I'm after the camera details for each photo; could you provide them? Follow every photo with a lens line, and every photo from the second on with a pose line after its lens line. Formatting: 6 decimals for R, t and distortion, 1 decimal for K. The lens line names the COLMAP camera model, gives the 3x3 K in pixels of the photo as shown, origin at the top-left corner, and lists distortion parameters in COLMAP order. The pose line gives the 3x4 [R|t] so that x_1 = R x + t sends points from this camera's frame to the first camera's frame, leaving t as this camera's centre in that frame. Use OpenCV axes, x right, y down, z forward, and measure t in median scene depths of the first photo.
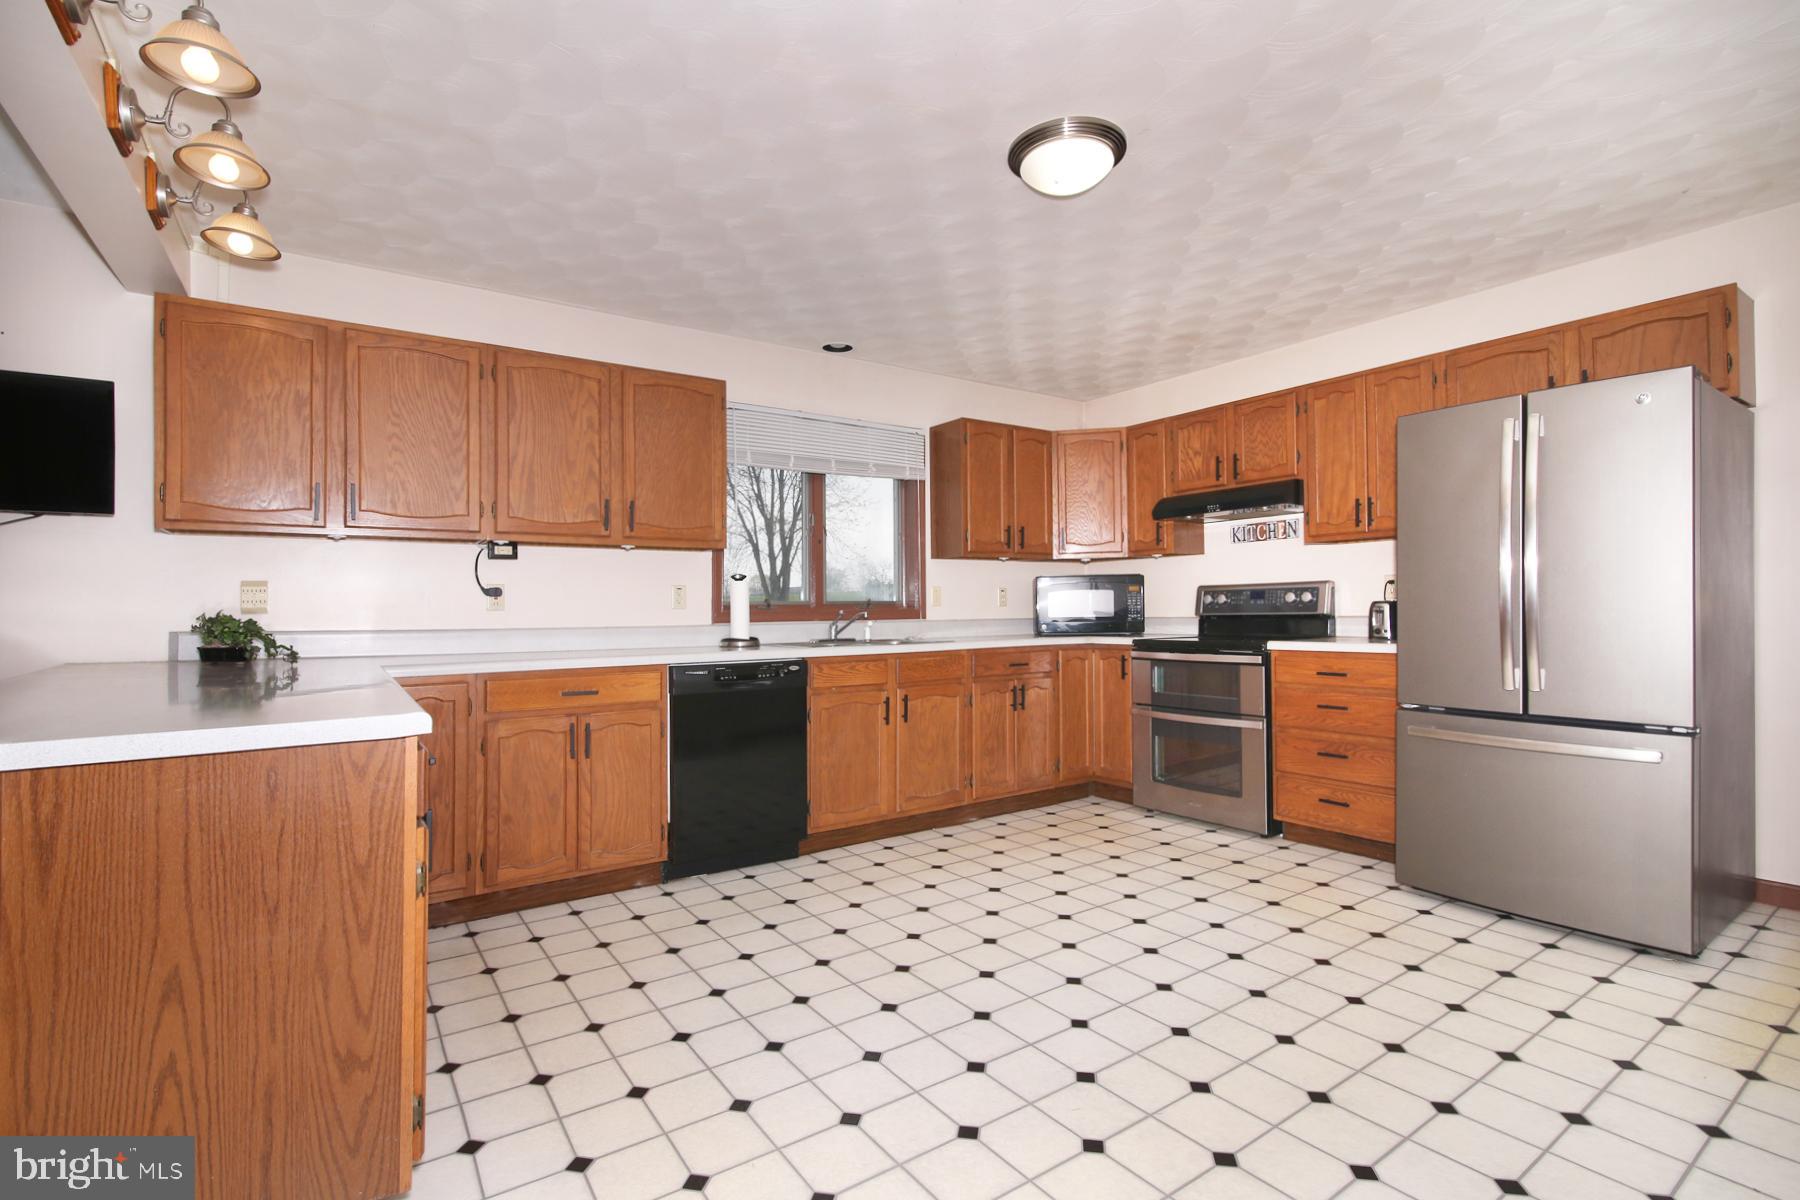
lens RADIAL K [[832.3, 0, 907.7], [0, 832.3, 608.9], [0, 0, 1]] dist [-0.012832, 0.000048]
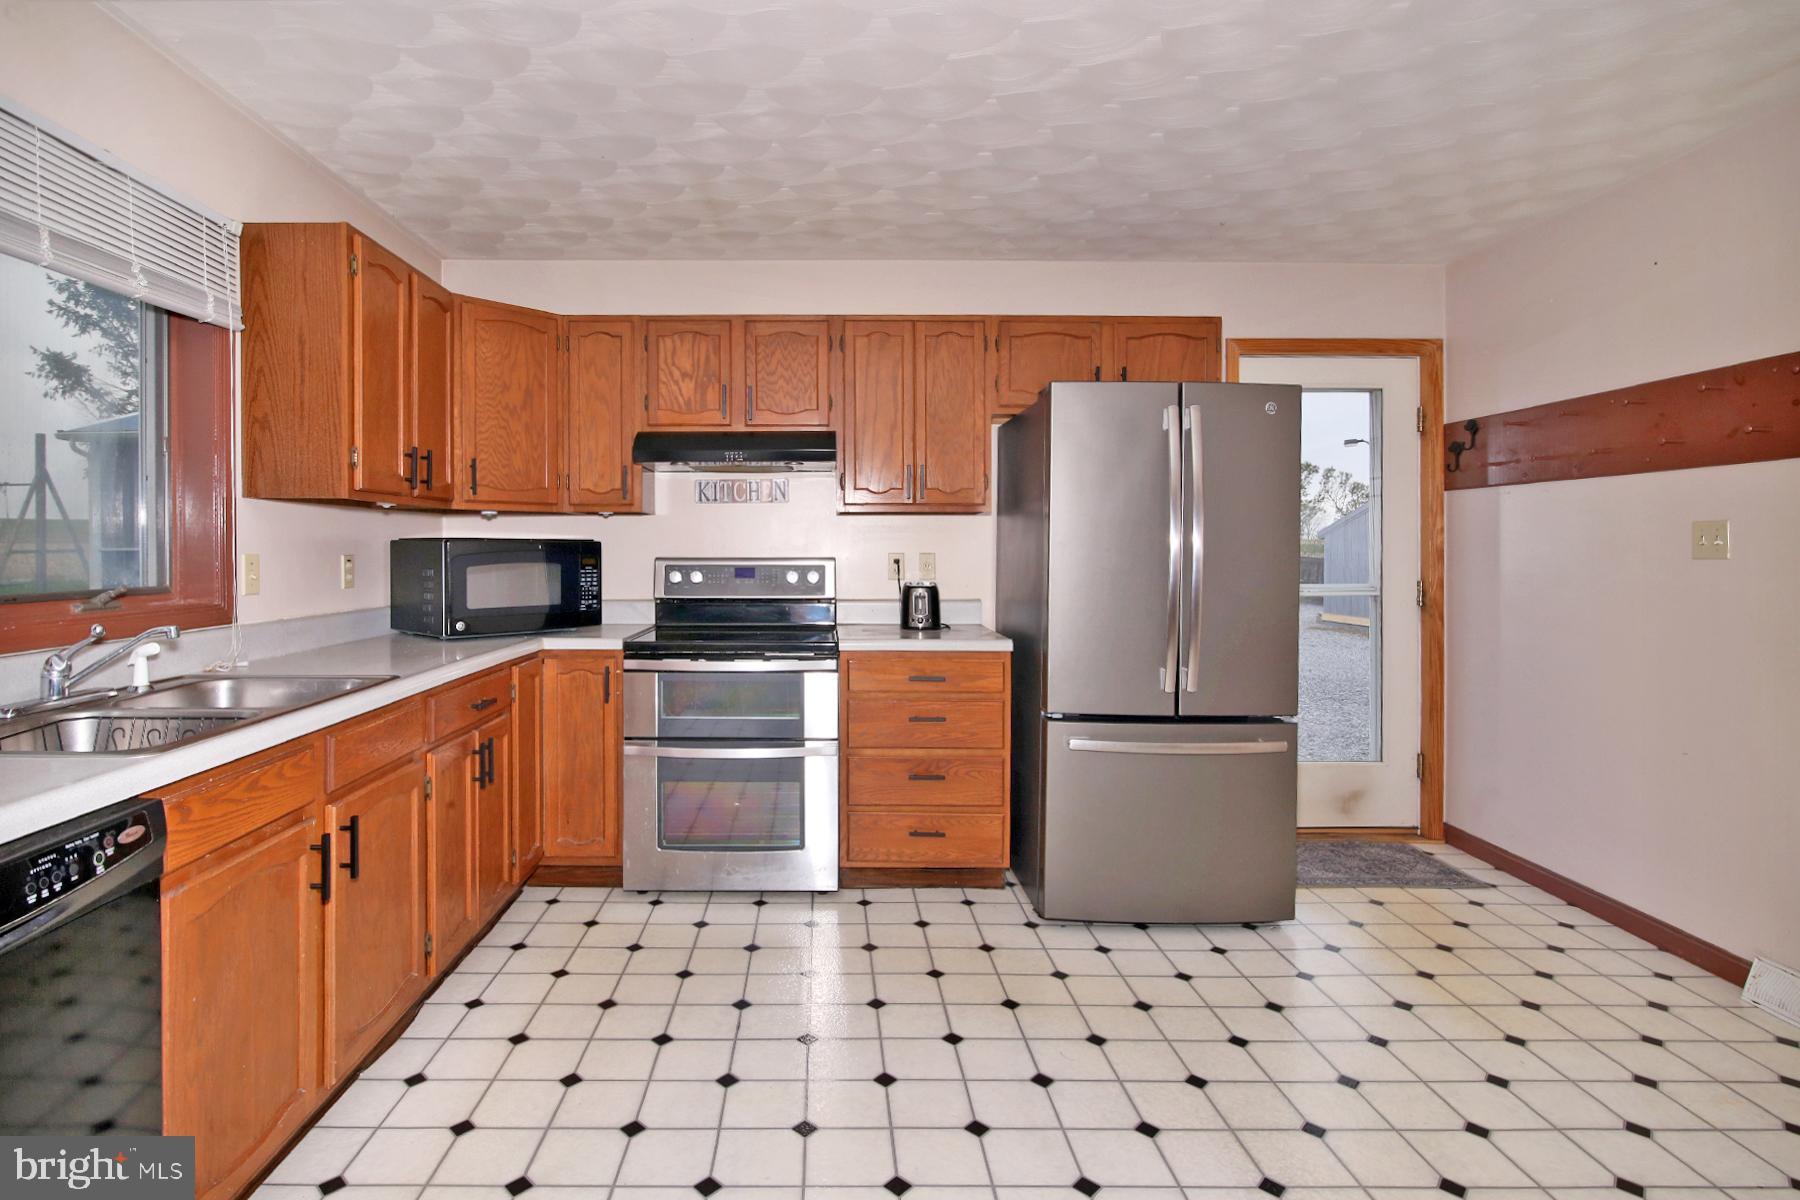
lens RADIAL K [[900.7, 0, 898.4], [0, 900.7, 585.6], [0, 0, 1]] dist [0.002502, -0.001228]
pose [[0.581285, -0.013644, 0.813585, -0.225793], [-0.013646, 0.999555, 0.026513, -0.036881], [-0.813585, -0.026514, 0.580841, 0.499003]]
